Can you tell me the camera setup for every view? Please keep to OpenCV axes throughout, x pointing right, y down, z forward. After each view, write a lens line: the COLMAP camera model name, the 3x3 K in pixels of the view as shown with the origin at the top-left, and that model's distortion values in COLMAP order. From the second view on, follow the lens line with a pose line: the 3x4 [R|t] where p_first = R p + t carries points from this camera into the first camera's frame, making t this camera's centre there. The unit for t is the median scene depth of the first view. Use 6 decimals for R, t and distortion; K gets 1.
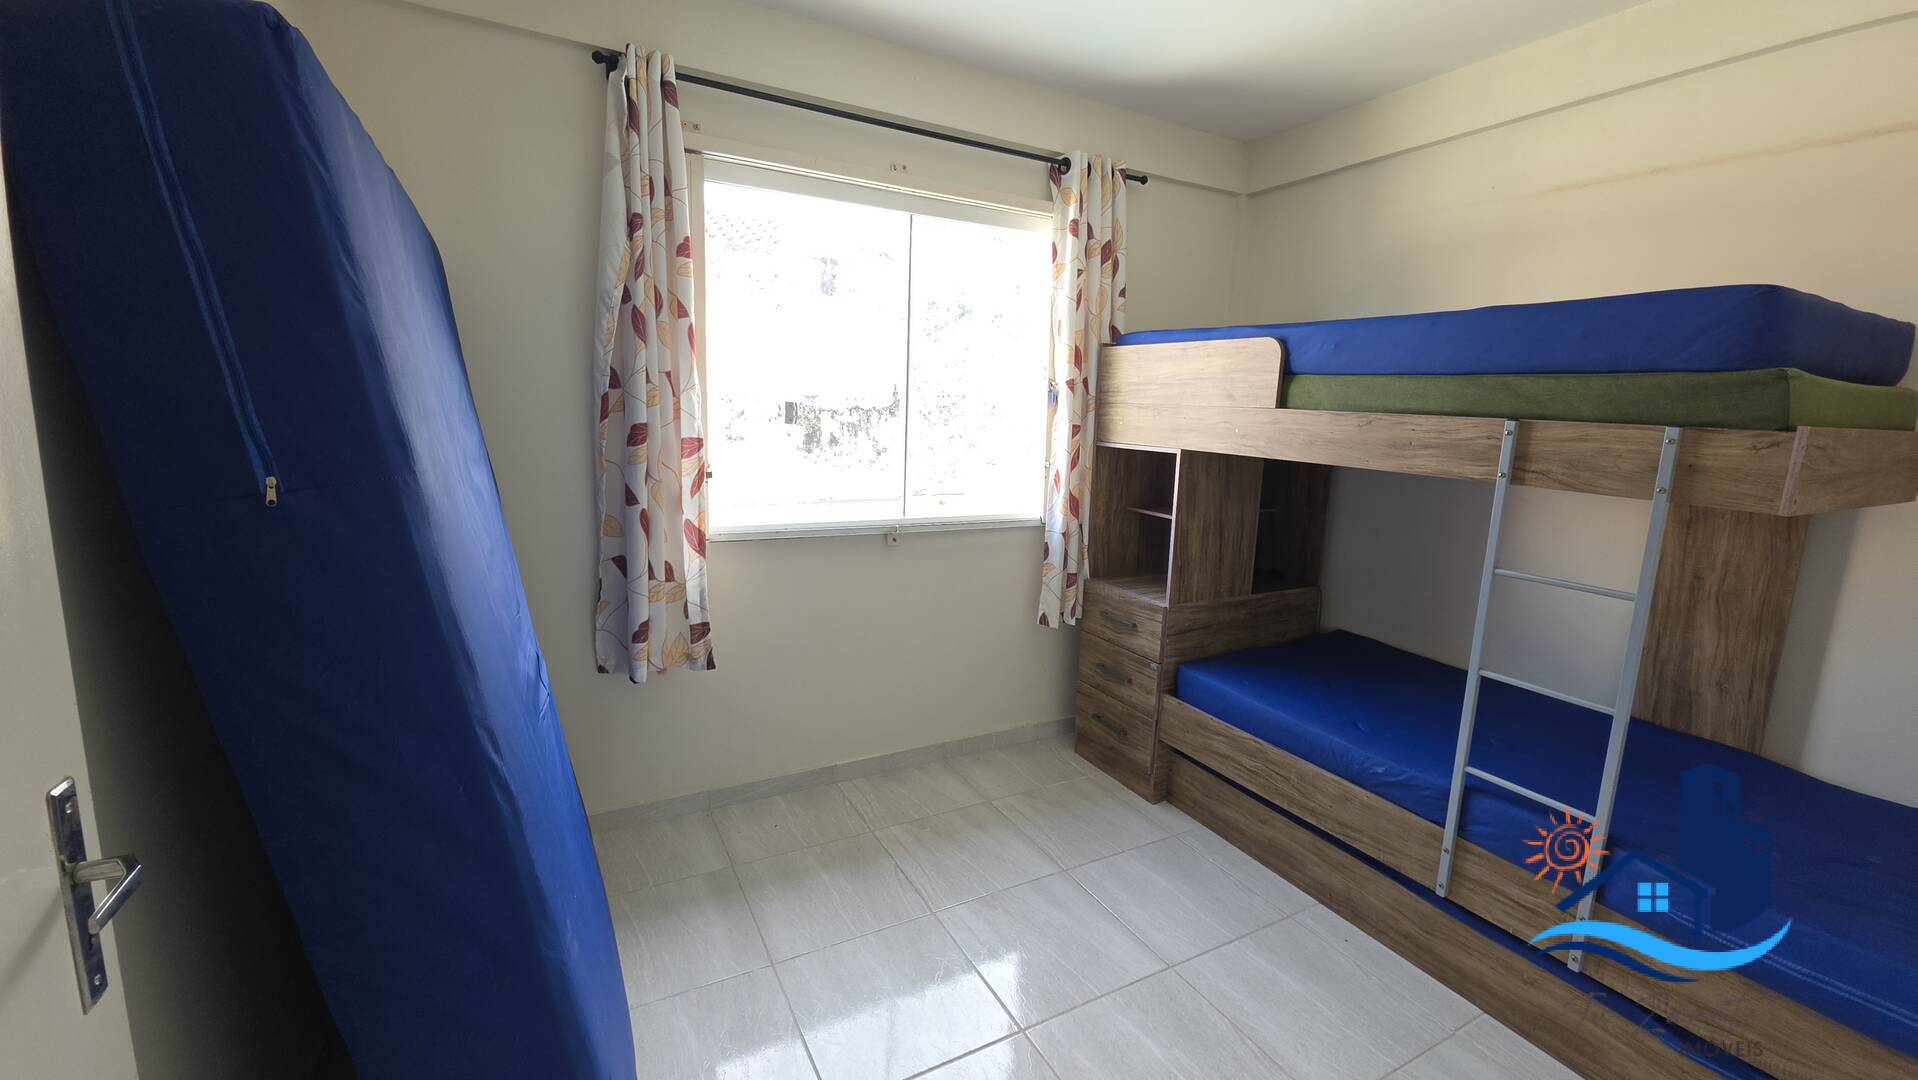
lens RADIAL K [[763.6, 0, 955.5], [0, 763.6, 527.2], [0, 0, 1]] dist [0.009245, -0.007005]
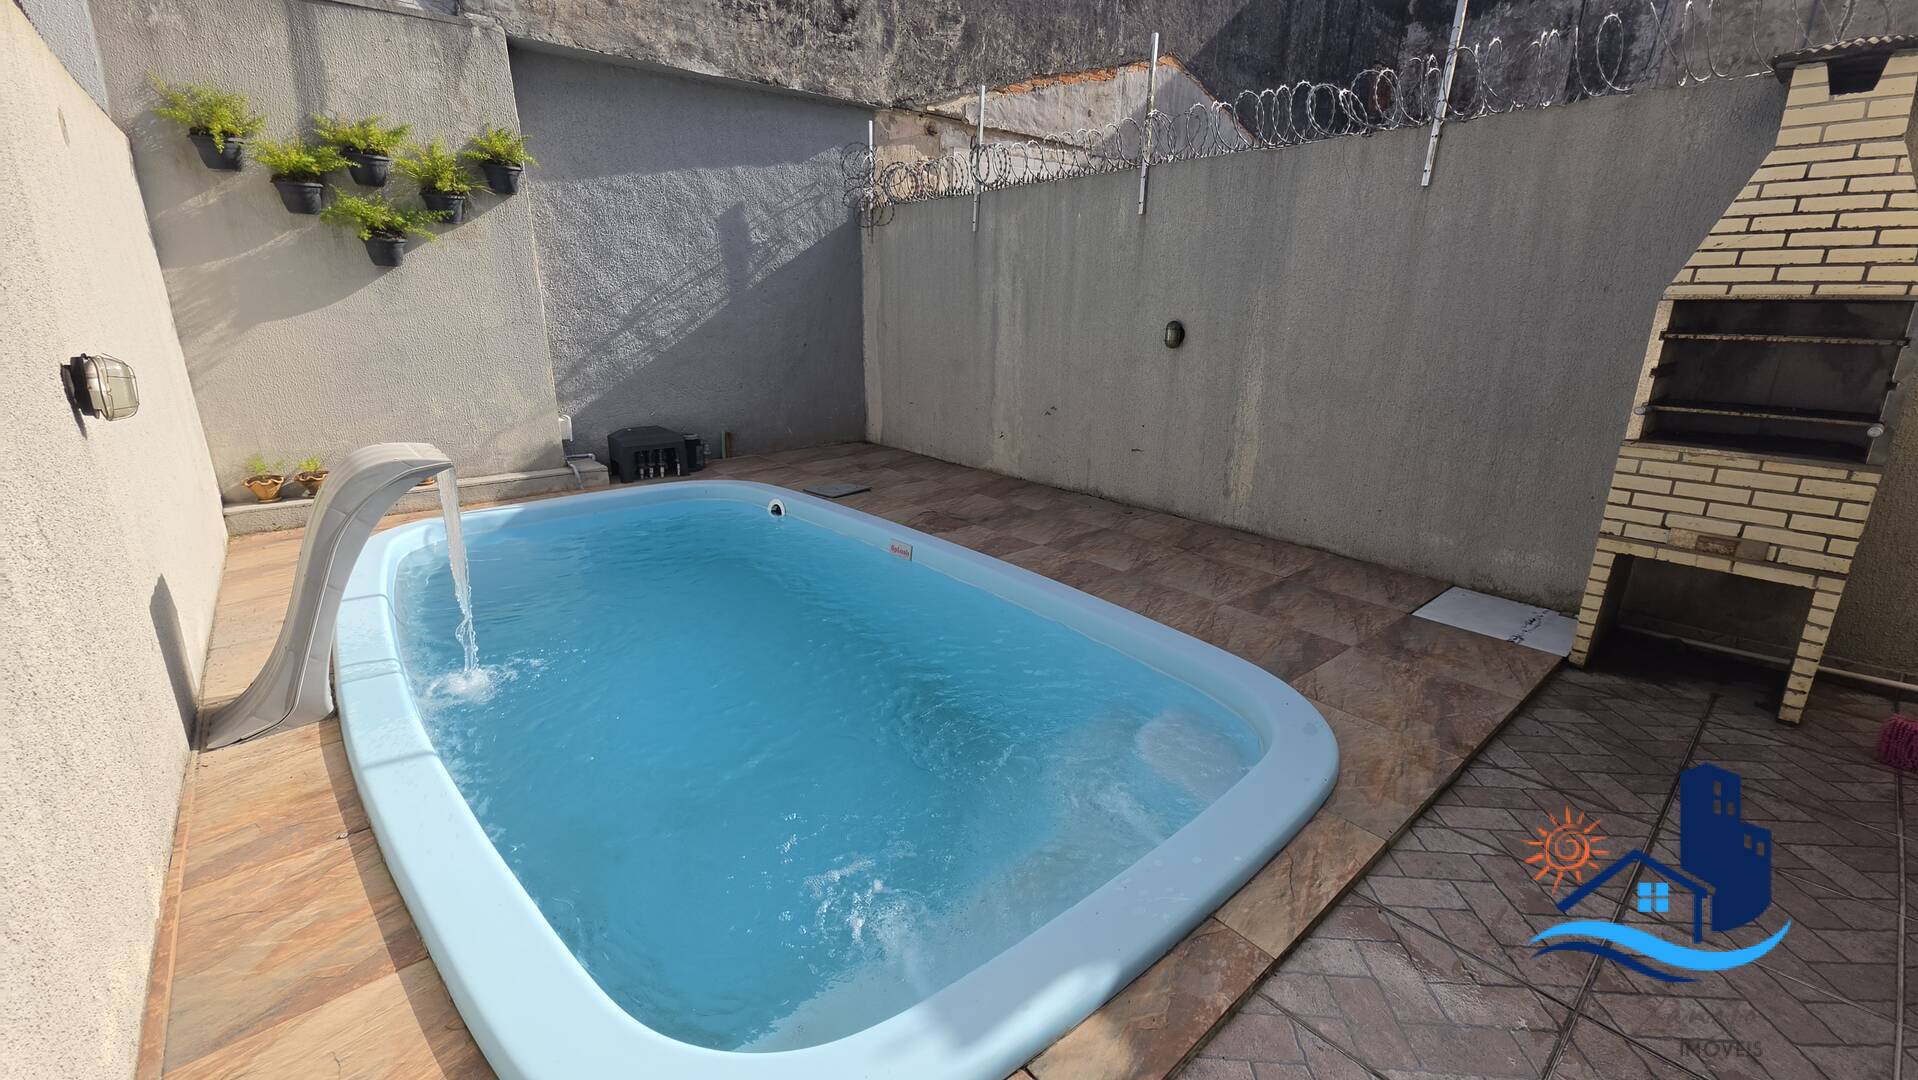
lens RADIAL K [[763.6, 0, 961.8], [0, 763.6, 533.6], [0, 0, 1]] dist [0.009245, -0.007005]
pose [[0.976529, -0.089411, 0.195949, -0.751839], [0.062656, 0.988347, 0.138727, 1.096246], [-0.206069, -0.123194, 0.970752, 1.380393]]
